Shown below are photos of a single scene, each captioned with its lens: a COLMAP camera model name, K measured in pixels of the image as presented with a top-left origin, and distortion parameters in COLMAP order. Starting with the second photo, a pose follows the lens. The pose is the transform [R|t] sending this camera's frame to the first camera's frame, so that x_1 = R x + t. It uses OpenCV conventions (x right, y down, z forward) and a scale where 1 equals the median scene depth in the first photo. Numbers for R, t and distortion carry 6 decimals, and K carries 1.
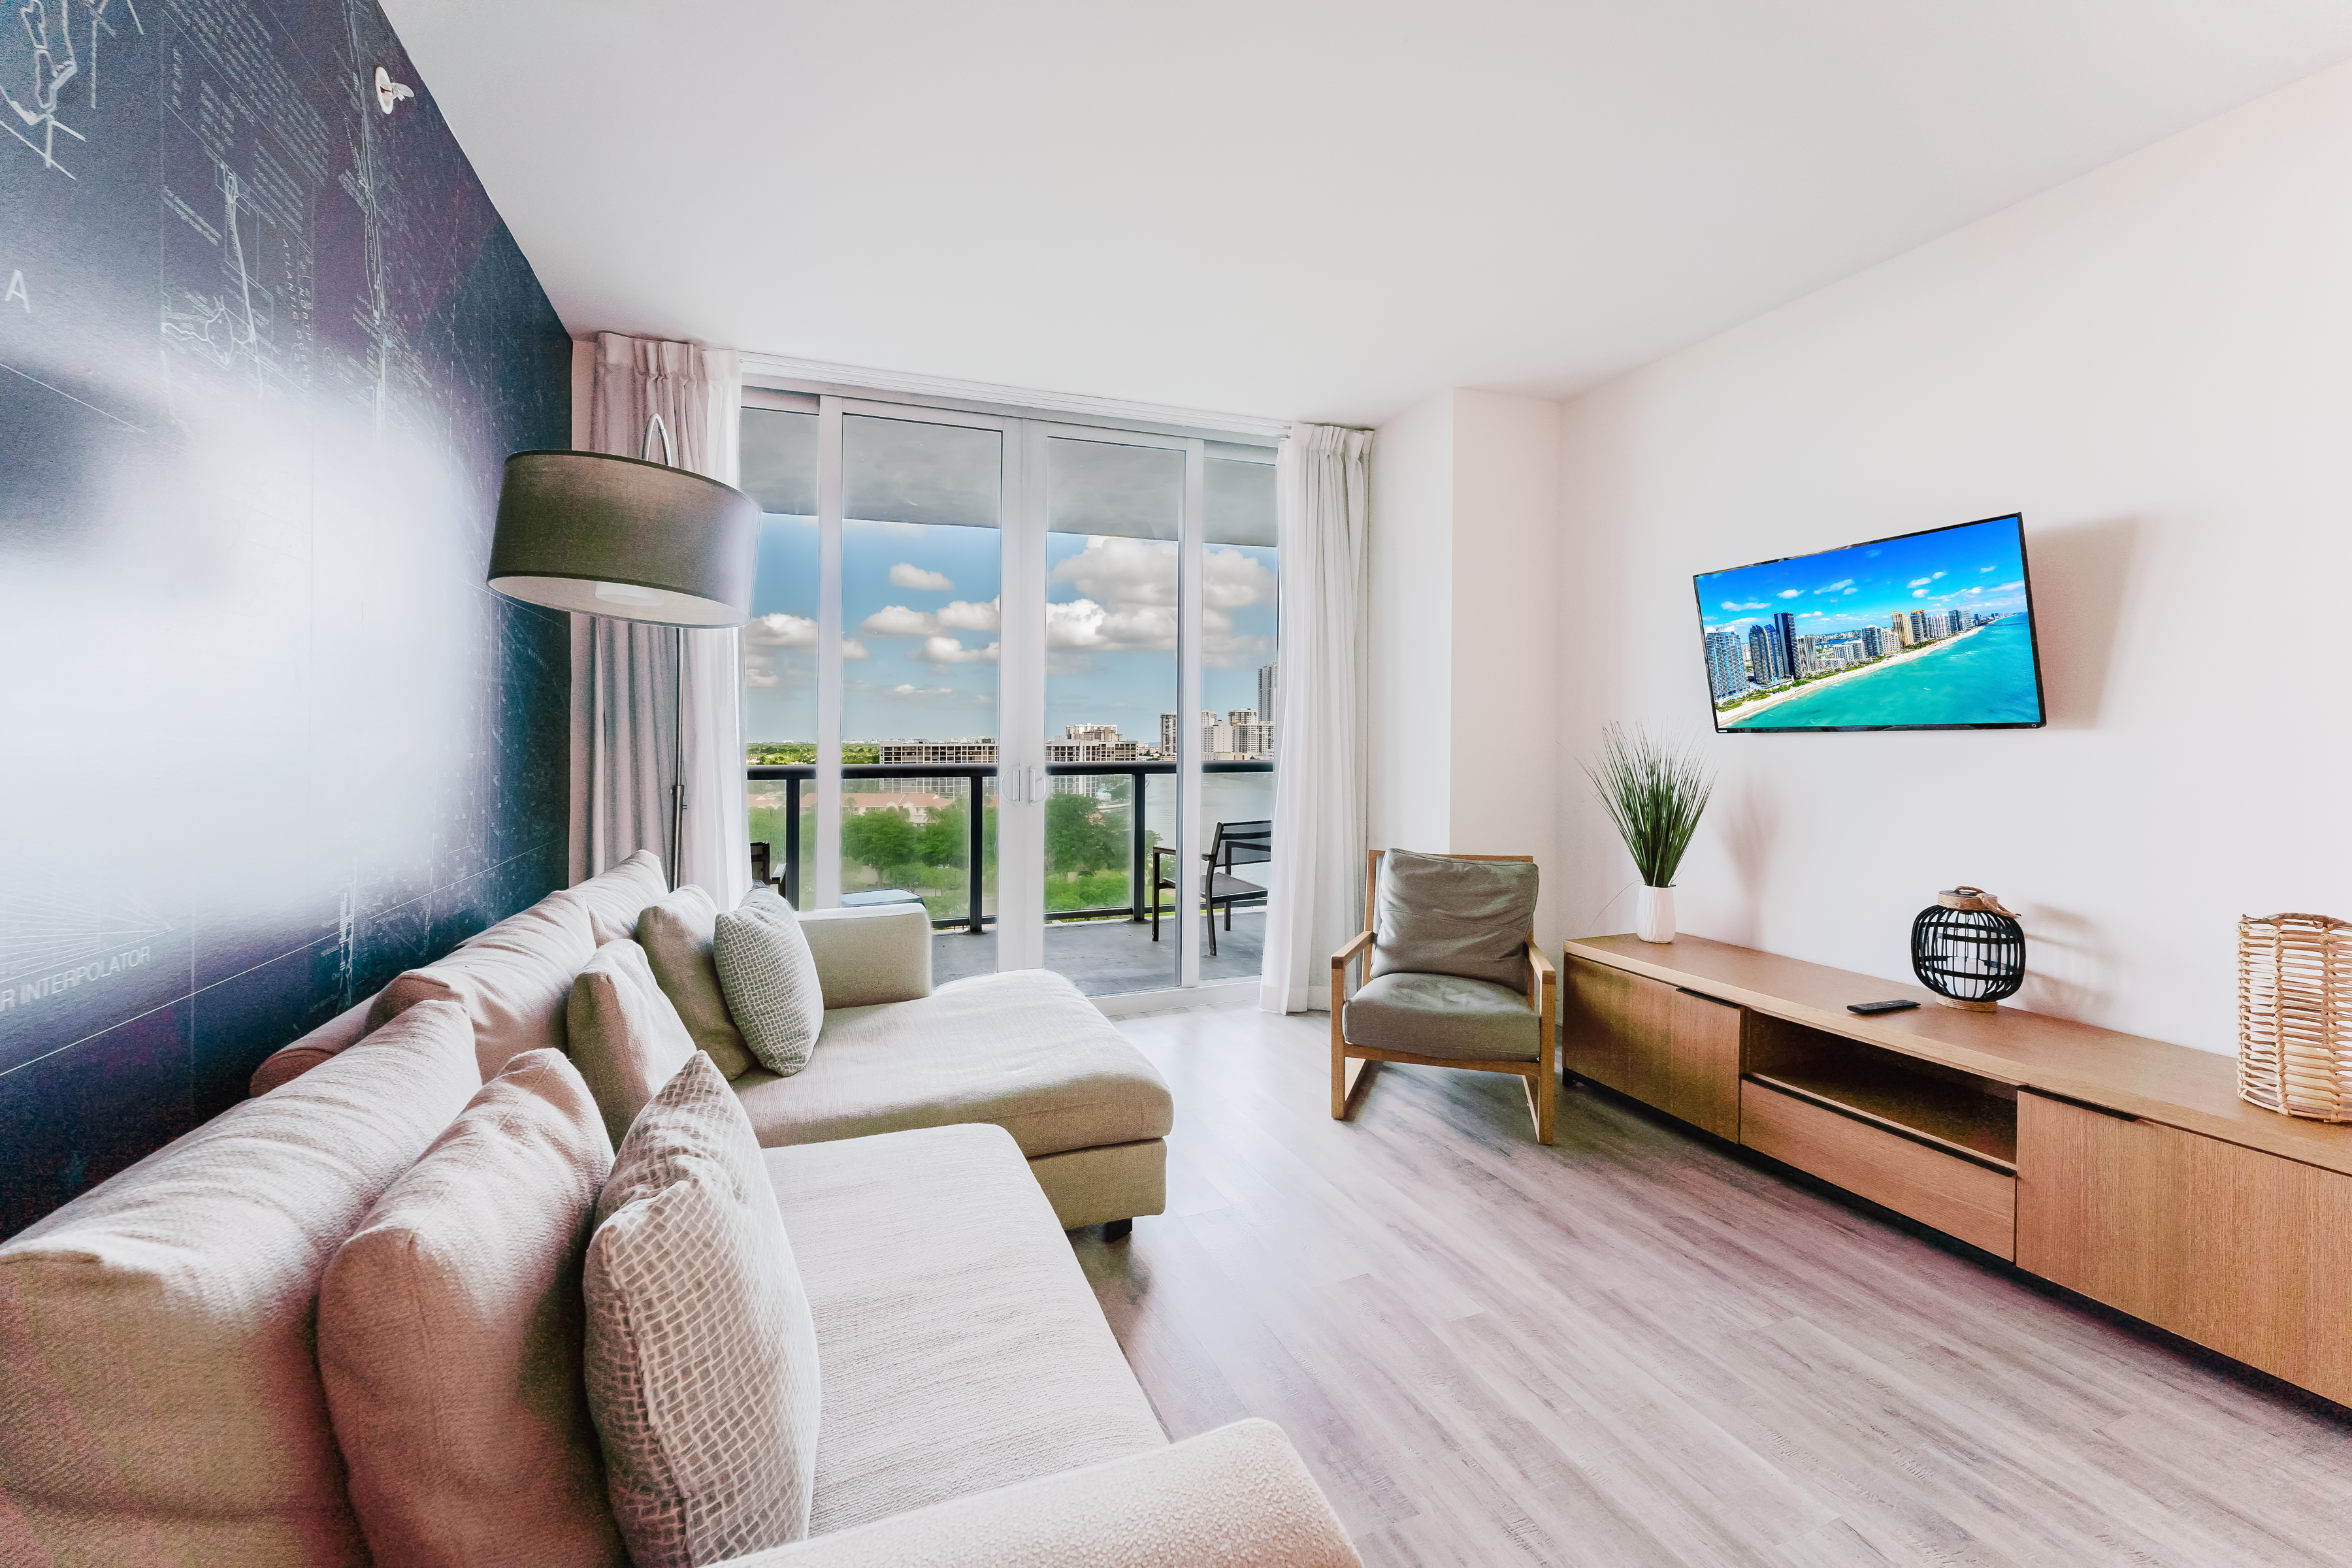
lens RADIAL K [[972.7, 0, 1153.6], [0, 972.7, 726.3], [0, 0, 1]] dist [0.001286, 0.000013]
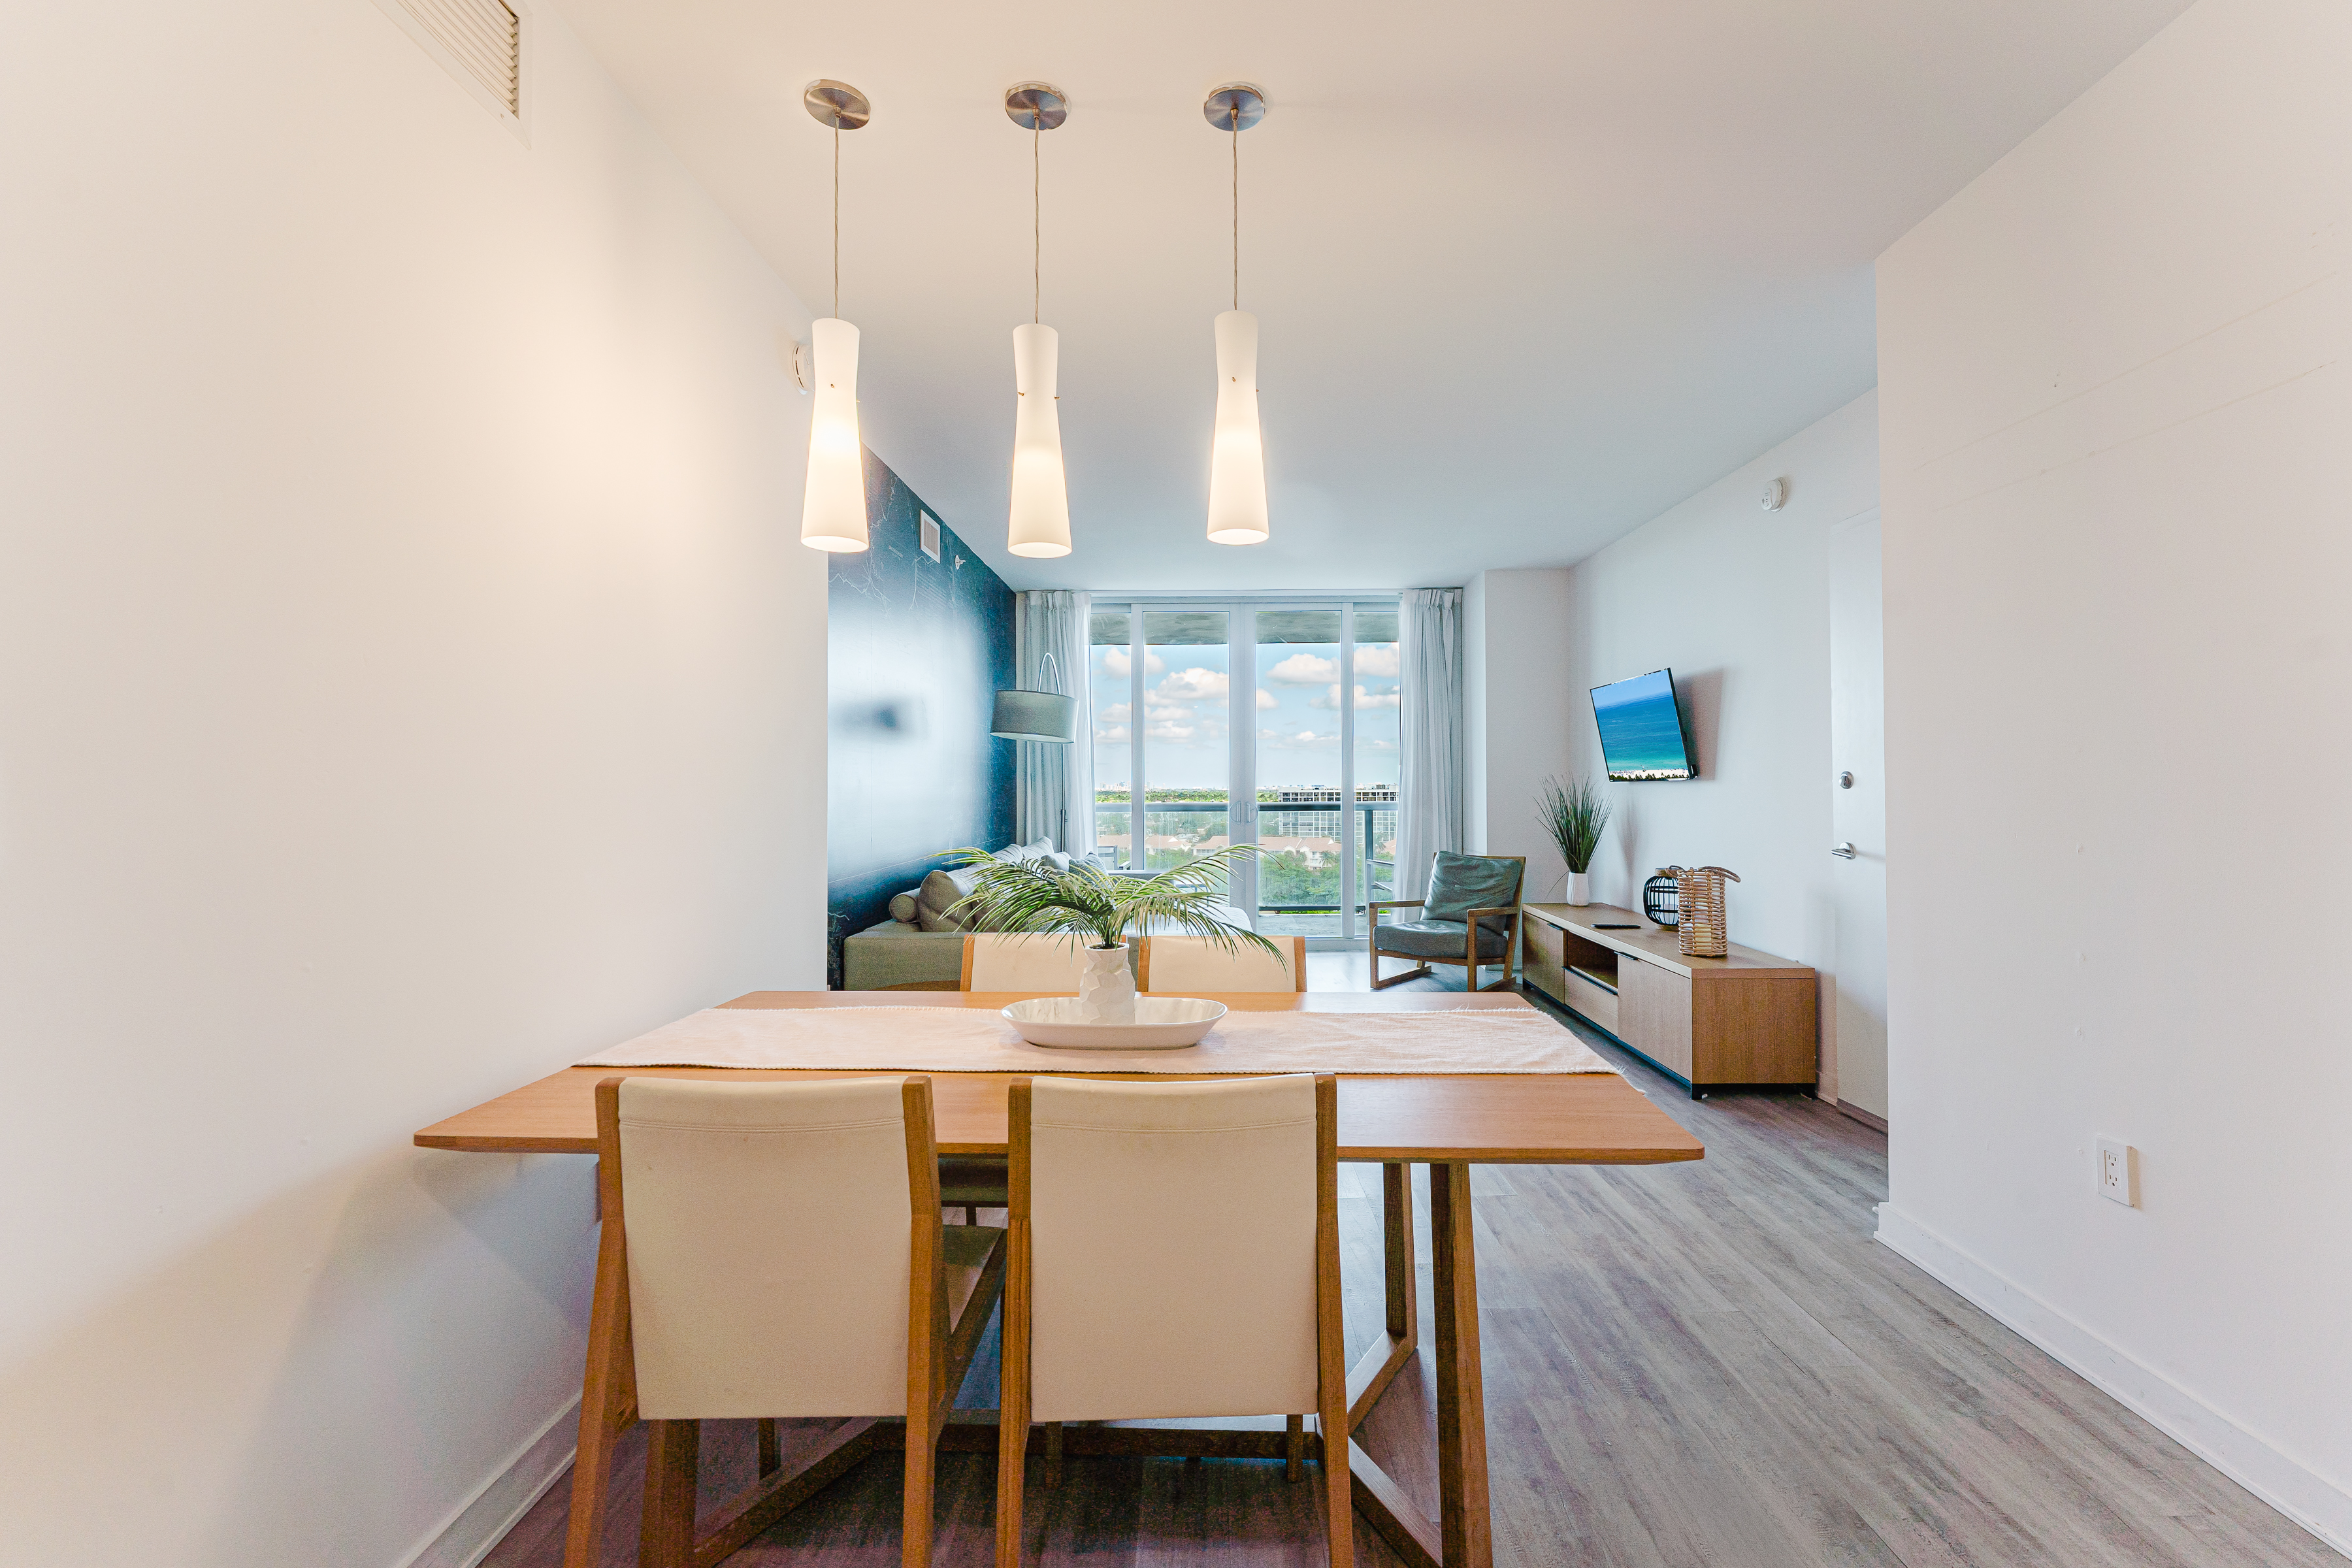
lens RADIAL K [[972.7, 0, 1173.3], [0, 972.7, 790.5], [0, 0, 1]] dist [0.001286, 0.000013]
pose [[0.926069, -0.001126, -0.377352, 0.493861], [0.007901, 0.999834, 0.016407, -0.010768], [0.377271, -0.018176, 0.925925, -0.800359]]
